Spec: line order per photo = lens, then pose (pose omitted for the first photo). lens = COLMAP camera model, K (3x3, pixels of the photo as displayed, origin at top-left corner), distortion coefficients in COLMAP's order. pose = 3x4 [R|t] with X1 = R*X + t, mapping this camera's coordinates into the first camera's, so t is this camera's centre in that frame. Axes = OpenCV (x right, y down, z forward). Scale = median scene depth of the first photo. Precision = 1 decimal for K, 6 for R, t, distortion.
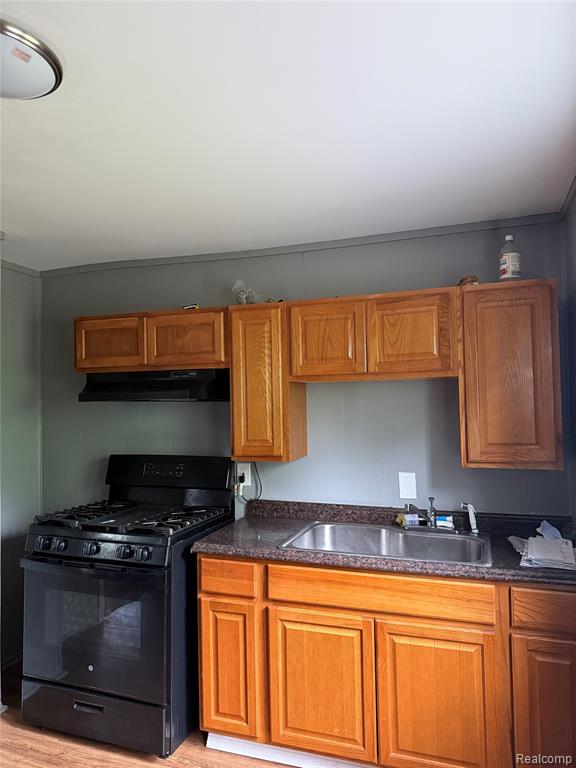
lens RADIAL K [[536.6, 0, 287.2], [0, 536.6, 391.4], [0, 0, 1]] dist [0.024749, -0.034547]
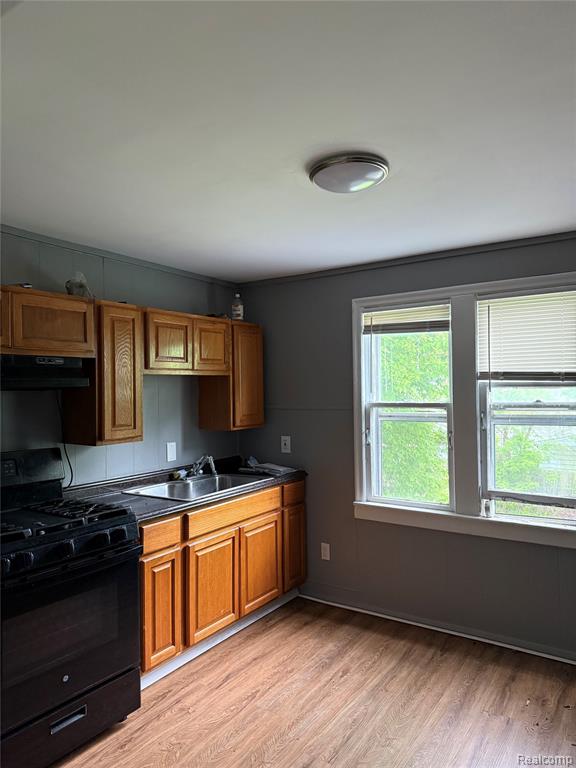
lens RADIAL K [[536.6, 0, 289.0], [0, 536.6, 379.6], [0, 0, 1]] dist [0.024749, -0.034547]
pose [[0.247292, 0.026775, 0.968571, -1.219456], [-0.015368, 0.999601, -0.023709, 0.021143], [-0.968819, -0.009022, 0.247605, 0.423118]]
